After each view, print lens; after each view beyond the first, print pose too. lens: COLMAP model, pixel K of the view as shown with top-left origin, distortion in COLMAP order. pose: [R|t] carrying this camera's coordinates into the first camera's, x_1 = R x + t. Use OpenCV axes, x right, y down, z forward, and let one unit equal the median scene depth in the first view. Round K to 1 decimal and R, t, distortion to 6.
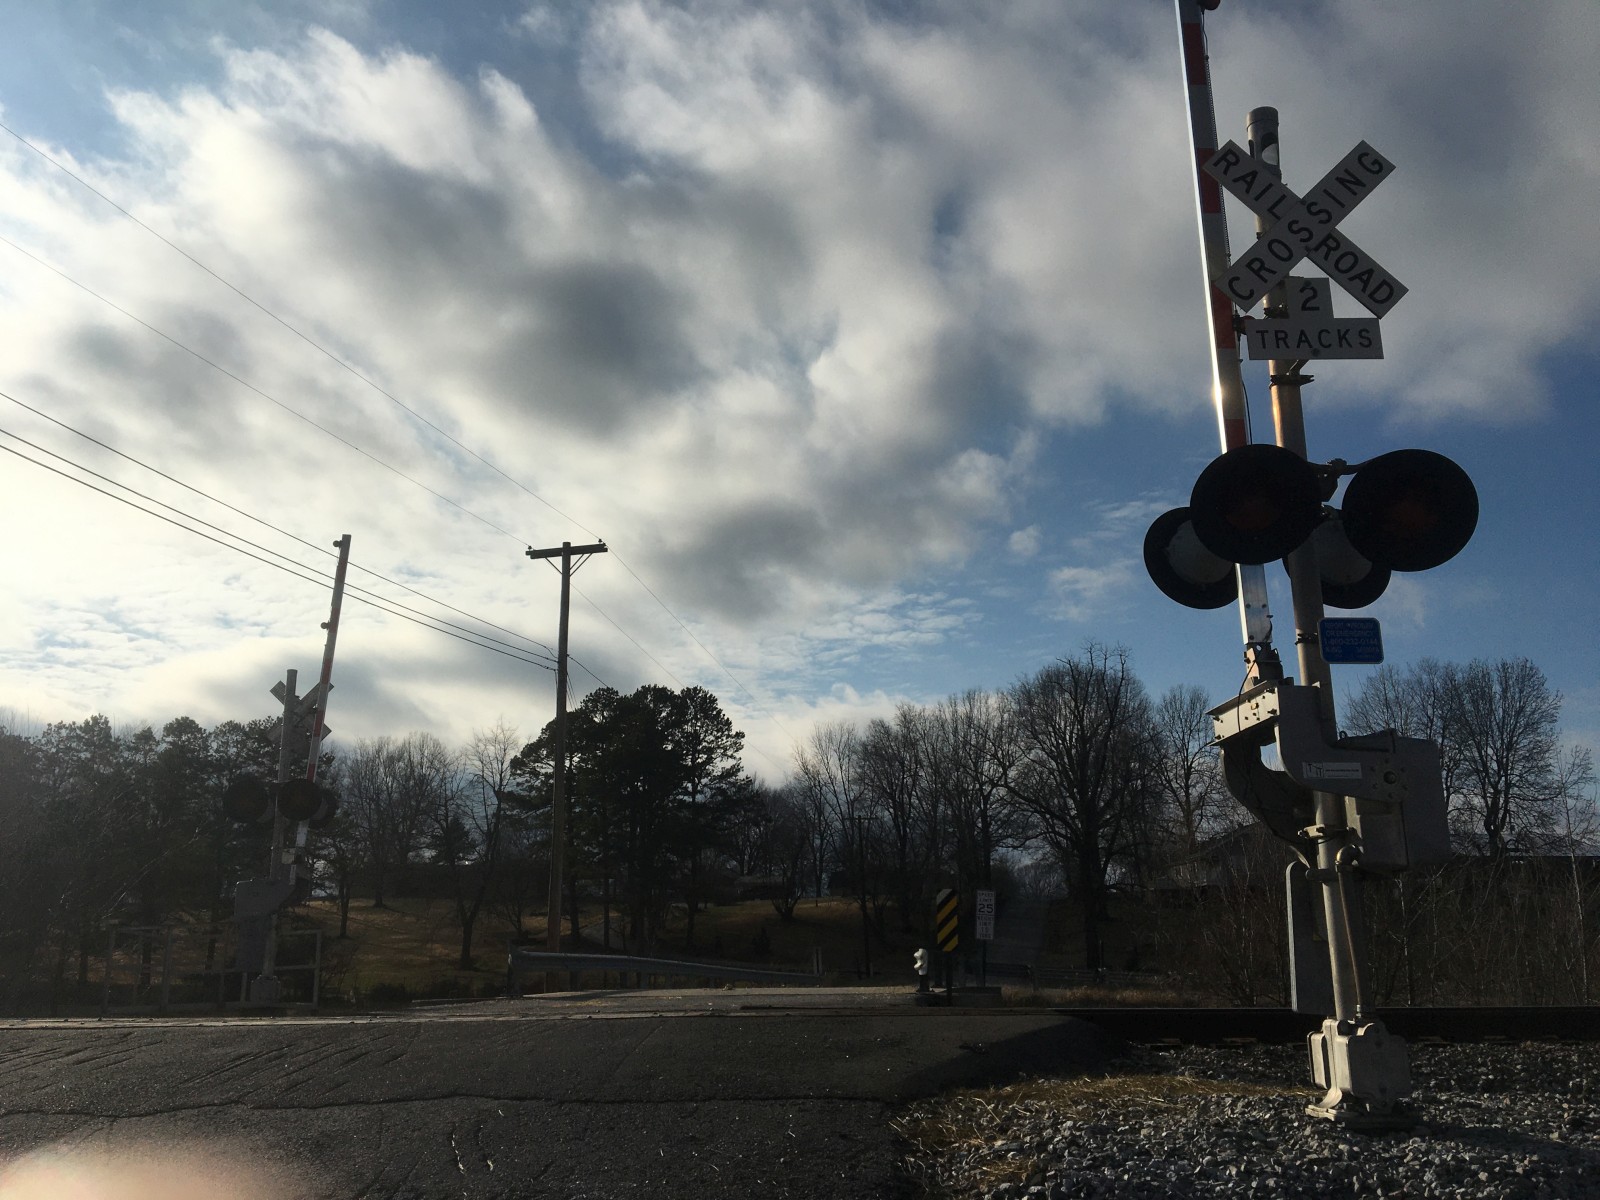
lens RADIAL K [[1319.1, 0, 791.5], [0, 1319.1, 624.0], [0, 0, 1]] dist [0.094320, -0.141768]
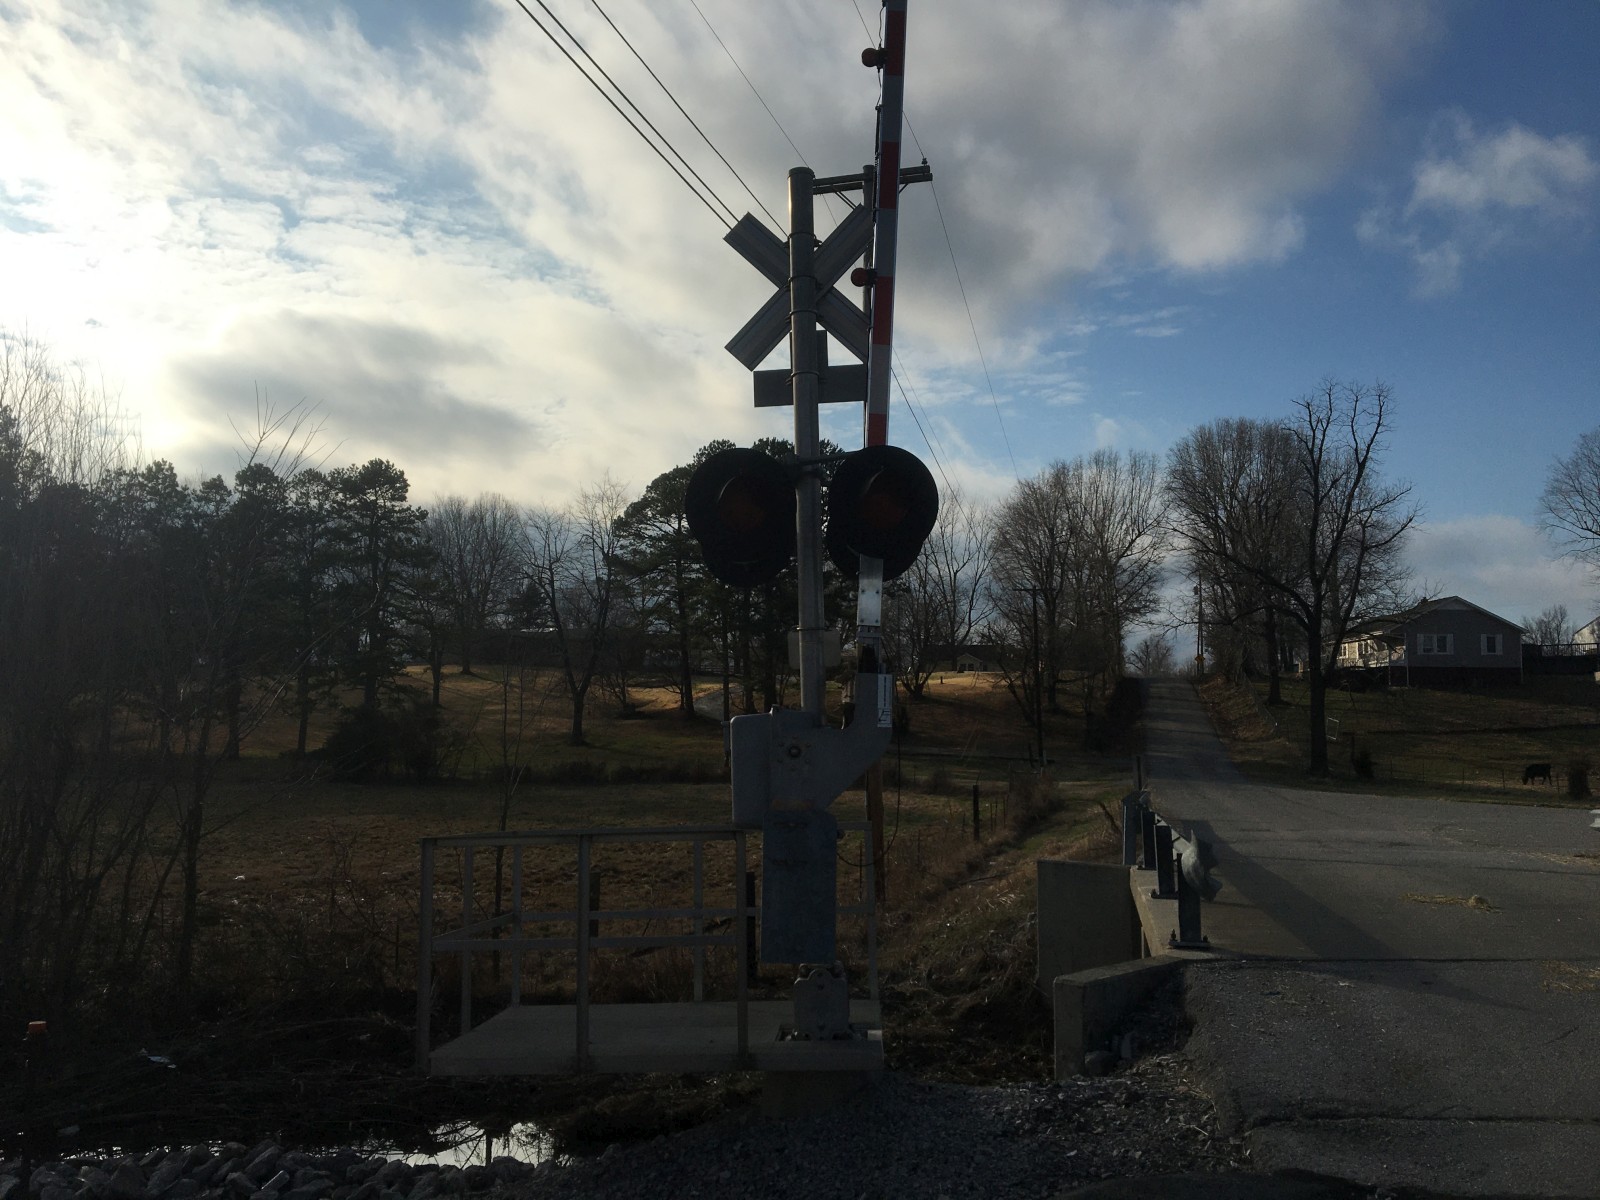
lens RADIAL K [[1319.1, 0, 800.7], [0, 1319.1, 615.0], [0, 0, 1]] dist [0.094320, -0.141768]
pose [[0.999631, 0.013846, -0.023383, -0.132405], [-0.009816, 0.986348, 0.164383, 0.035548], [0.025339, -0.164092, 0.986119, 0.218648]]
